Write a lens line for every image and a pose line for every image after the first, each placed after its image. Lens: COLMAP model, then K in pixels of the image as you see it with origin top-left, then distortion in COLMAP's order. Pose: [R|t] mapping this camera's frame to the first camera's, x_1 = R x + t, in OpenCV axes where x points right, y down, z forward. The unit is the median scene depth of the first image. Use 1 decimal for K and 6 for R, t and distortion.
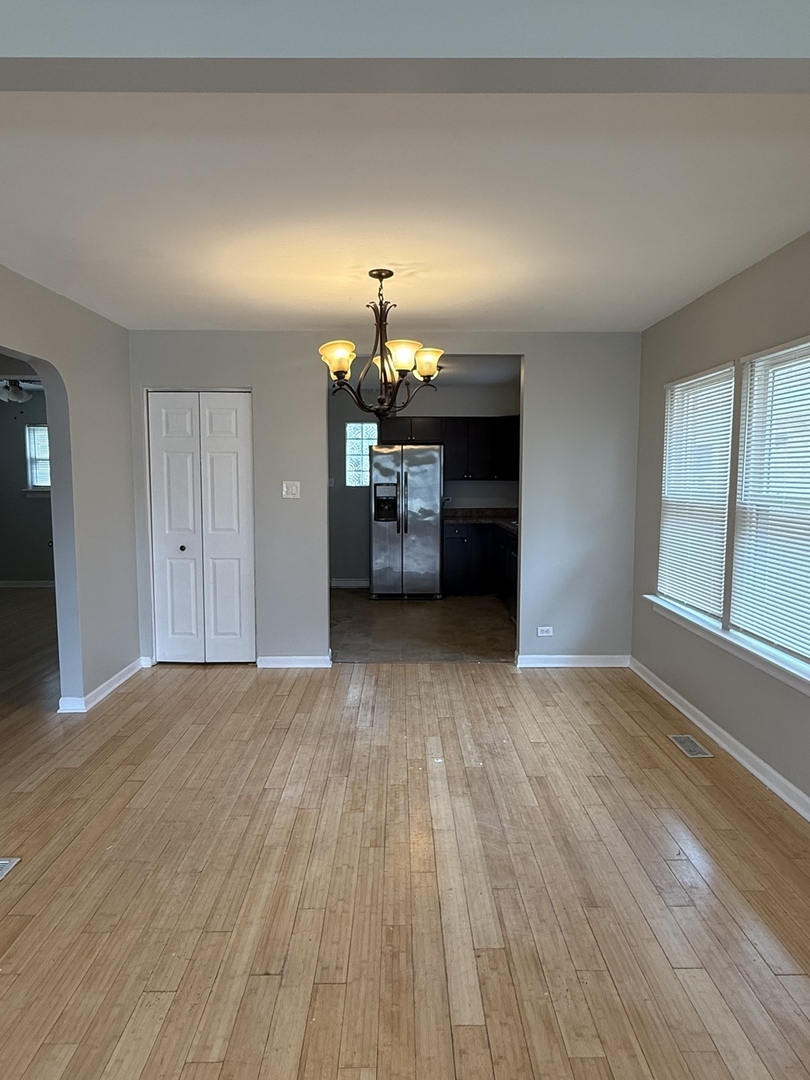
lens RADIAL K [[660.7, 0, 405.0], [0, 660.7, 540.0], [0, 0, 1]] dist [0.003243, 0.000593]
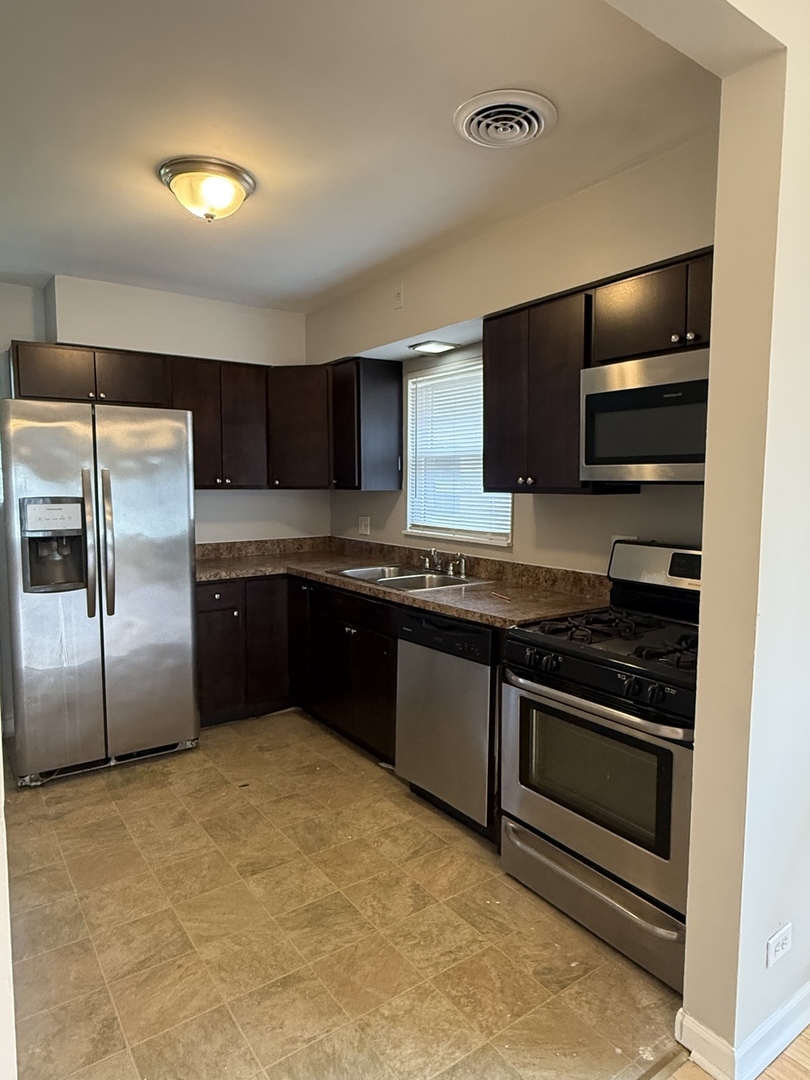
lens RADIAL K [[660.7, 0, 405.0], [0, 660.7, 540.0], [0, 0, 1]] dist [0.003243, 0.000593]
pose [[0.819114, -0.049387, 0.571501, -0.083810], [0.055452, 0.998438, 0.006804, -0.050985], [-0.570945, 0.026118, 0.820573, 0.552764]]
